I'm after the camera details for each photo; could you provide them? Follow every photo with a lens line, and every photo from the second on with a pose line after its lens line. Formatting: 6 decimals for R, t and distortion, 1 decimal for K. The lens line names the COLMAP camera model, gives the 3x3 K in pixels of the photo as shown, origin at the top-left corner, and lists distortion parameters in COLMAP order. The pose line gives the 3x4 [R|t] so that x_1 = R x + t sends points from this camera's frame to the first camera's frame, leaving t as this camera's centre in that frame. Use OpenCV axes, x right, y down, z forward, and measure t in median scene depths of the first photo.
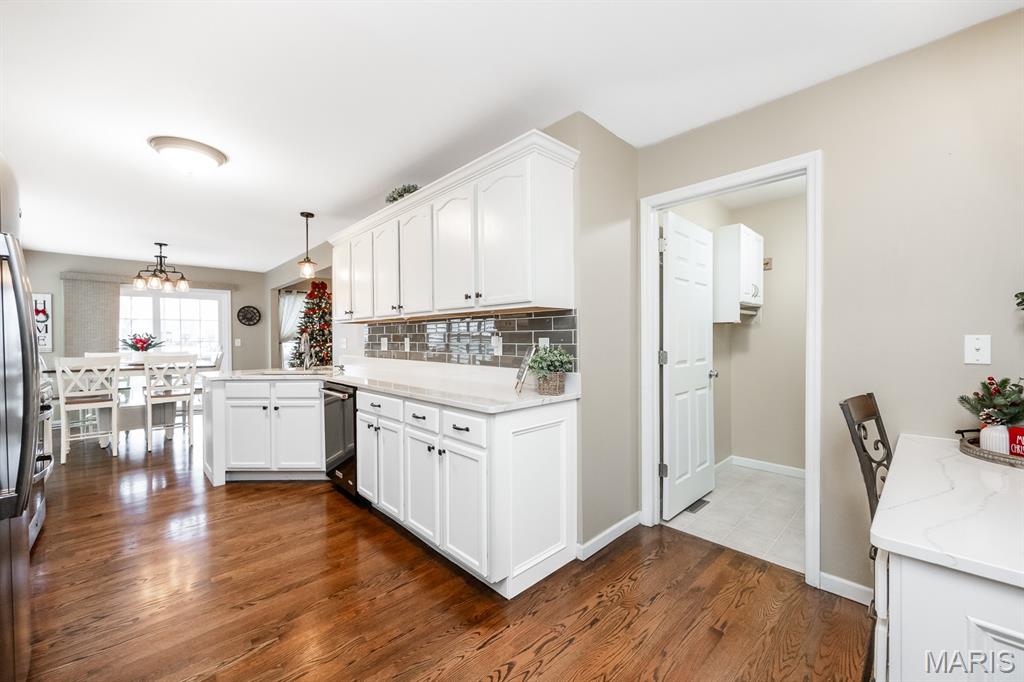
lens RADIAL K [[398.0, 0, 512.0], [0, 398.0, 341.0], [0, 0, 1]] dist [-0.000096, -0.000332]
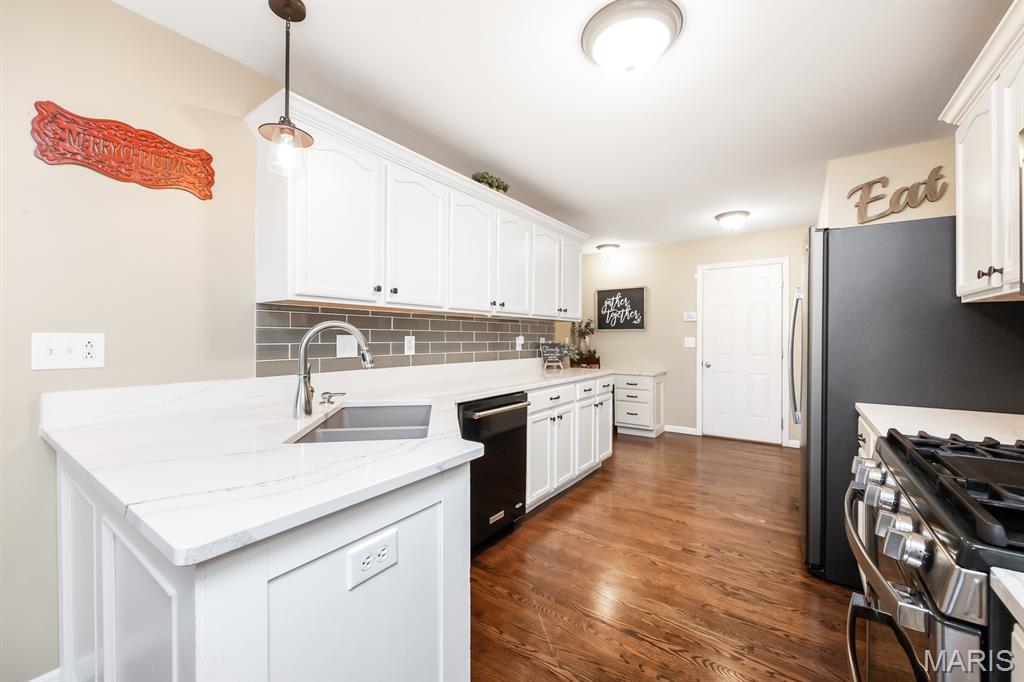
lens RADIAL K [[399.6, 0, 505.7], [0, 399.6, 336.3], [0, 0, 1]] dist [-0.000221, -0.000036]
pose [[-0.172676, 0.008560, 0.984941, -0.729899], [0.004867, 0.999957, -0.007837, -0.000530], [-0.984967, 0.003440, -0.172711, 0.686083]]
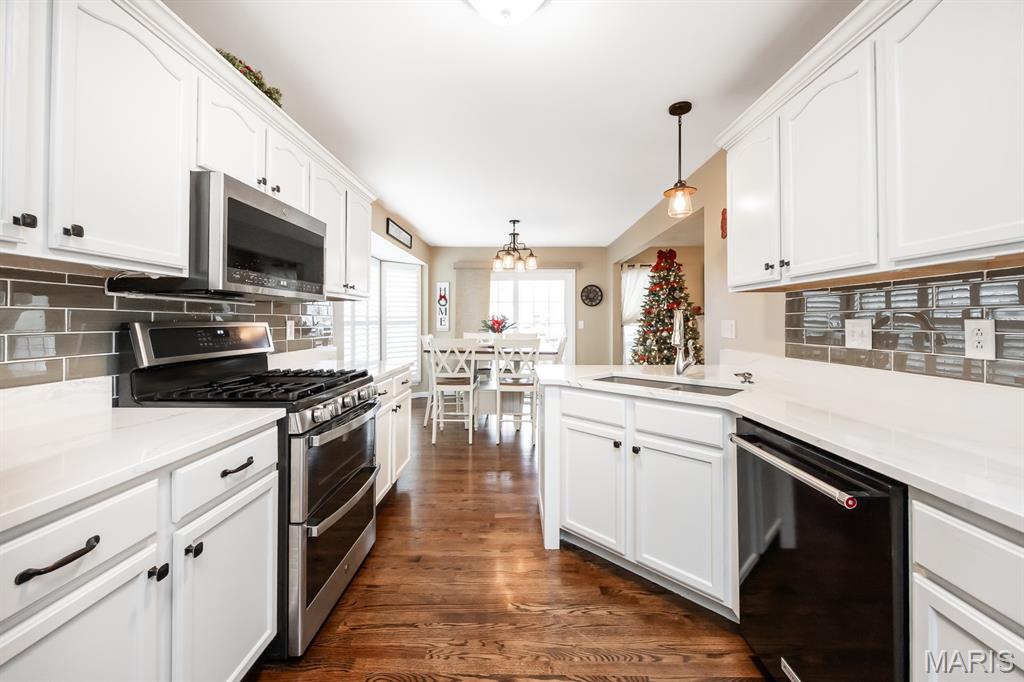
lens RADIAL K [[397.7, 0, 514.8], [0, 397.7, 316.8], [0, 0, 1]] dist [-0.000281, 0.000015]
pose [[0.716599, -0.001720, -0.697484, -0.223047], [-0.011173, 0.999840, -0.013945, -0.000364], [0.697396, 0.017786, 0.716465, 0.332445]]
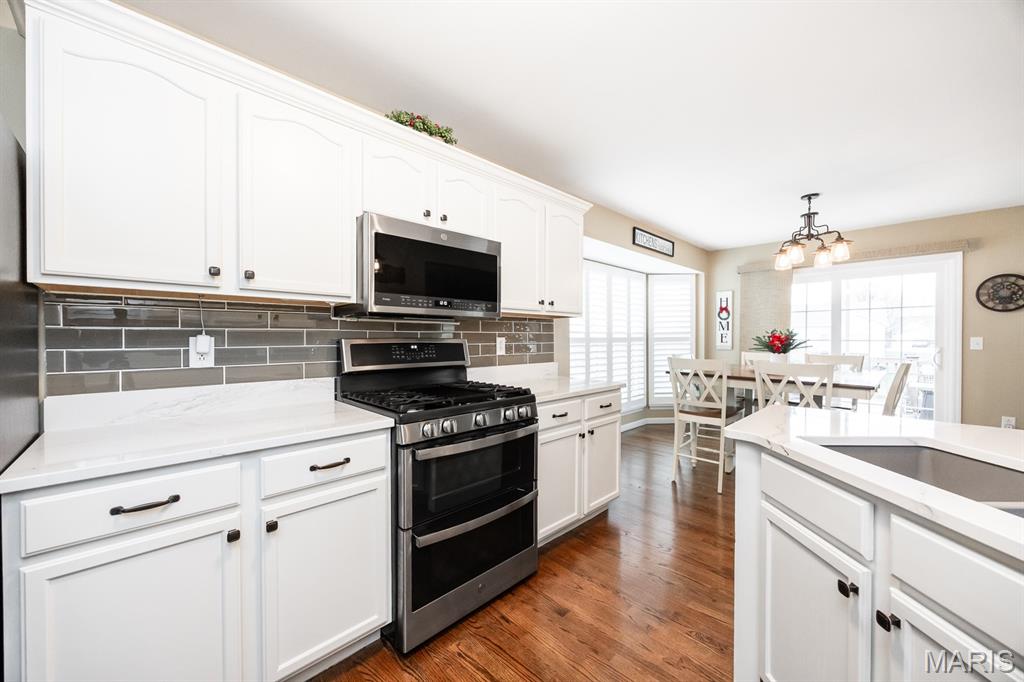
lens RADIAL K [[387.1, 0, 518.2], [0, 387.1, 340.4], [0, 0, 1]] dist [0.000647, 0.000034]
pose [[0.019715, 0.012391, -0.999729, -0.239817], [-0.008691, 0.999888, 0.012222, -0.002015], [0.999768, 0.008448, 0.019820, 0.513711]]
